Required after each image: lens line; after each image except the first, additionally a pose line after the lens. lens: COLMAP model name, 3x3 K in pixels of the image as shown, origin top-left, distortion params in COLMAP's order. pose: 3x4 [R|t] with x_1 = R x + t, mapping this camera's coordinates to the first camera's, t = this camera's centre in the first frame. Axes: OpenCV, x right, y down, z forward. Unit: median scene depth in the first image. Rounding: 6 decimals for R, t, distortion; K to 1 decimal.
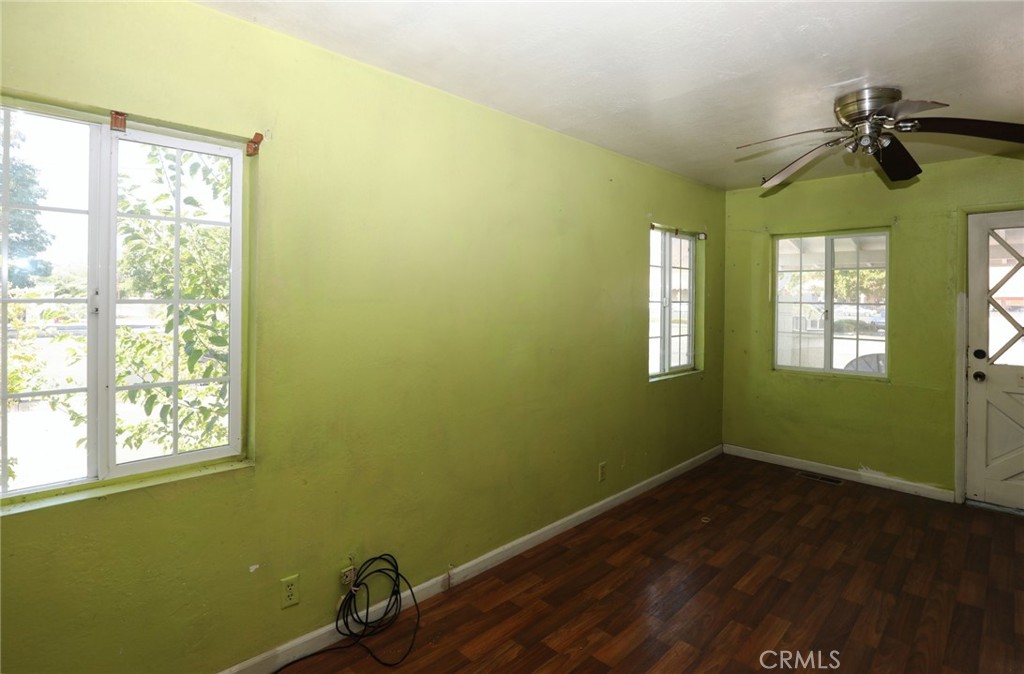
lens RADIAL K [[530.9, 0, 513.6], [0, 530.9, 296.9], [0, 0, 1]] dist [-0.002763, -0.000193]
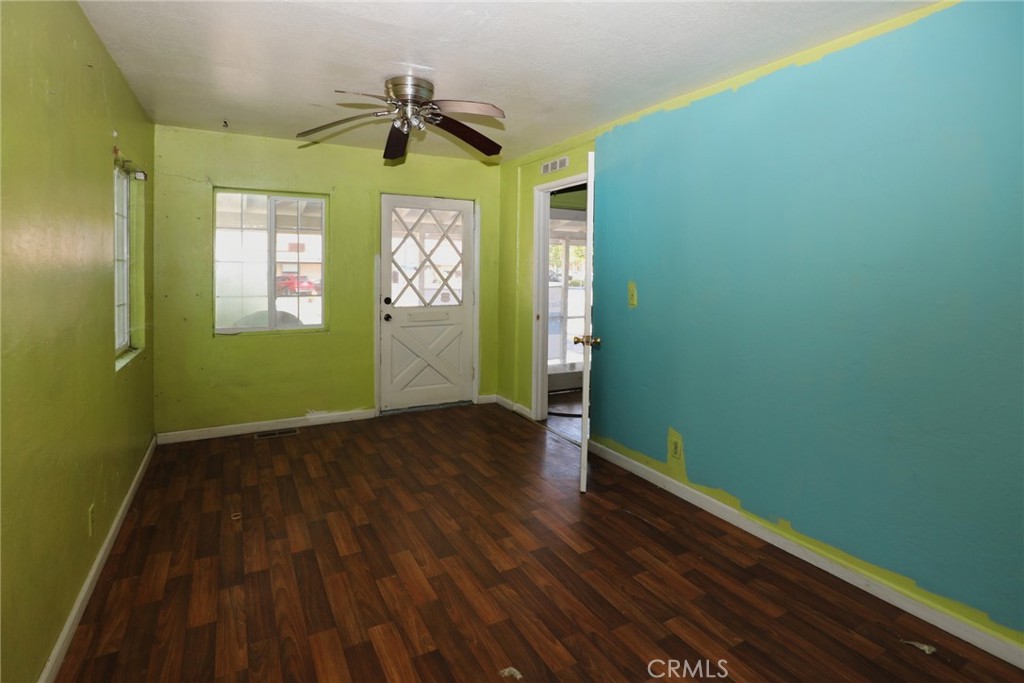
lens RADIAL K [[520.8, 0, 516.5], [0, 520.8, 286.5], [0, 0, 1]] dist [-0.000402, 0.000882]
pose [[0.280163, -0.040091, 0.959115, -0.283207], [-0.006083, 0.999033, 0.043536, 0.013714], [-0.959933, -0.018031, 0.279648, 0.327874]]
